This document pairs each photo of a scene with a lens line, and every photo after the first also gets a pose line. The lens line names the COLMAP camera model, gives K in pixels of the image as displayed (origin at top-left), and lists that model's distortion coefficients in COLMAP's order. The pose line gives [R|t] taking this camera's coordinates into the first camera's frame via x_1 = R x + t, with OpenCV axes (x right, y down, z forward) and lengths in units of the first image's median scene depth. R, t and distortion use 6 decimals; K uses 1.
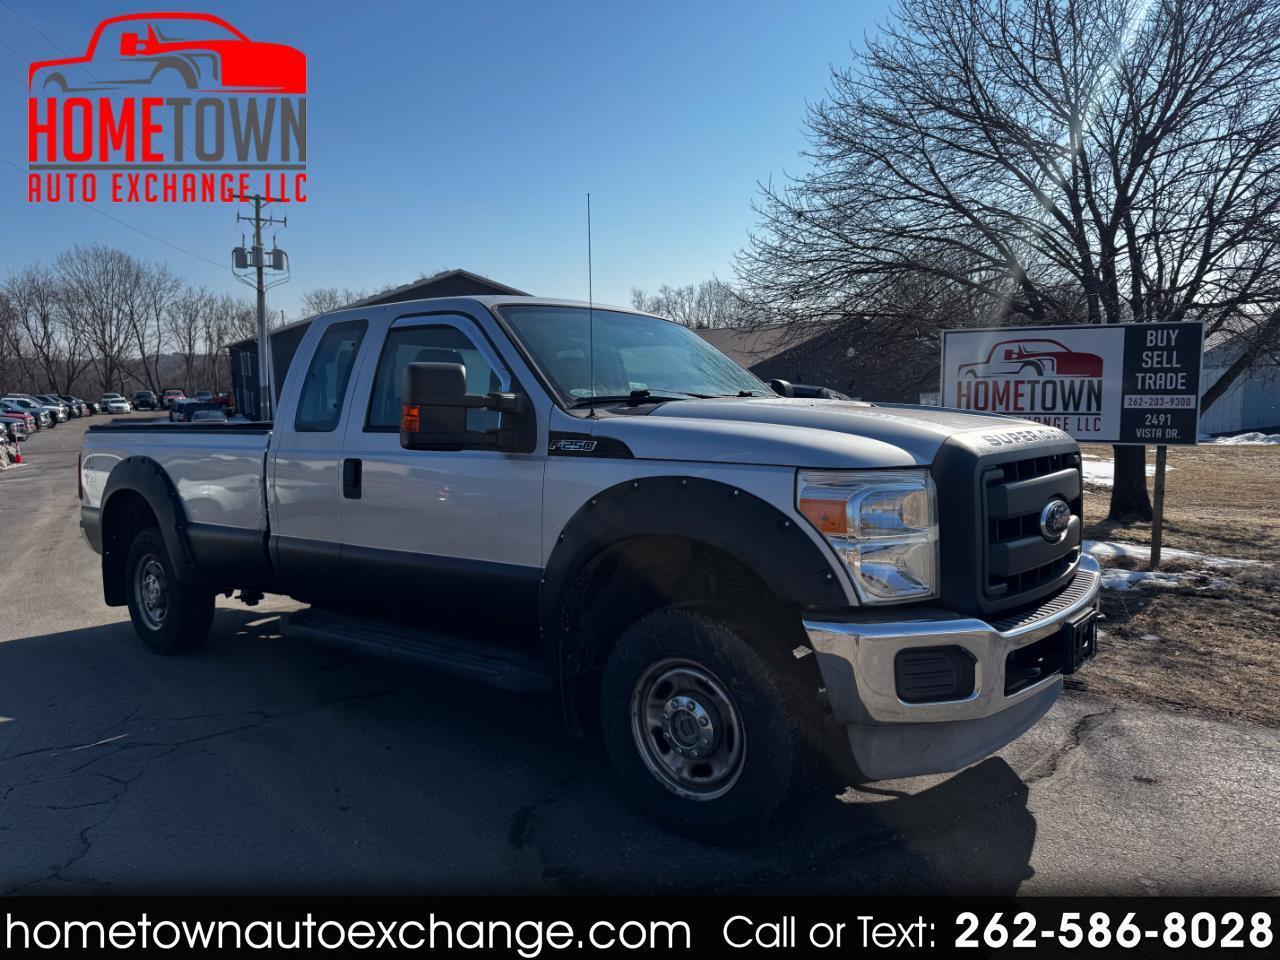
lens RADIAL K [[936.0, 0, 666.6], [0, 936.0, 487.7], [0, 0, 1]] dist [0.001818, -0.017911]
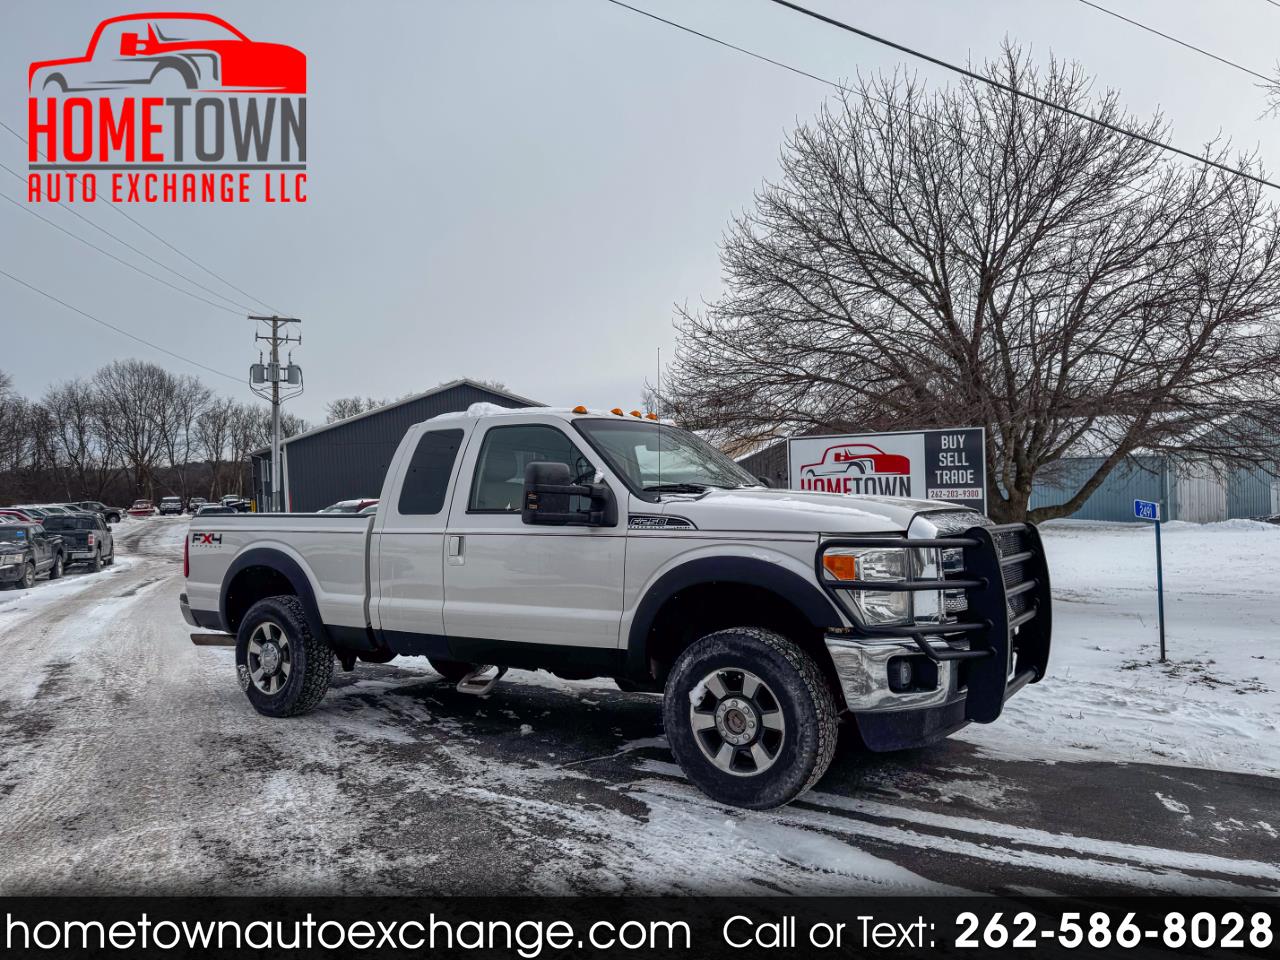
lens RADIAL K [[937.2, 0, 664.0], [0, 937.2, 473.9], [0, 0, 1]] dist [0.011694, -0.027213]
pose [[0.999463, -0.014484, -0.029395, 0.110443], [0.010834, 0.992623, -0.120759, 0.013484], [0.030927, 0.120376, 0.992246, -0.119170]]
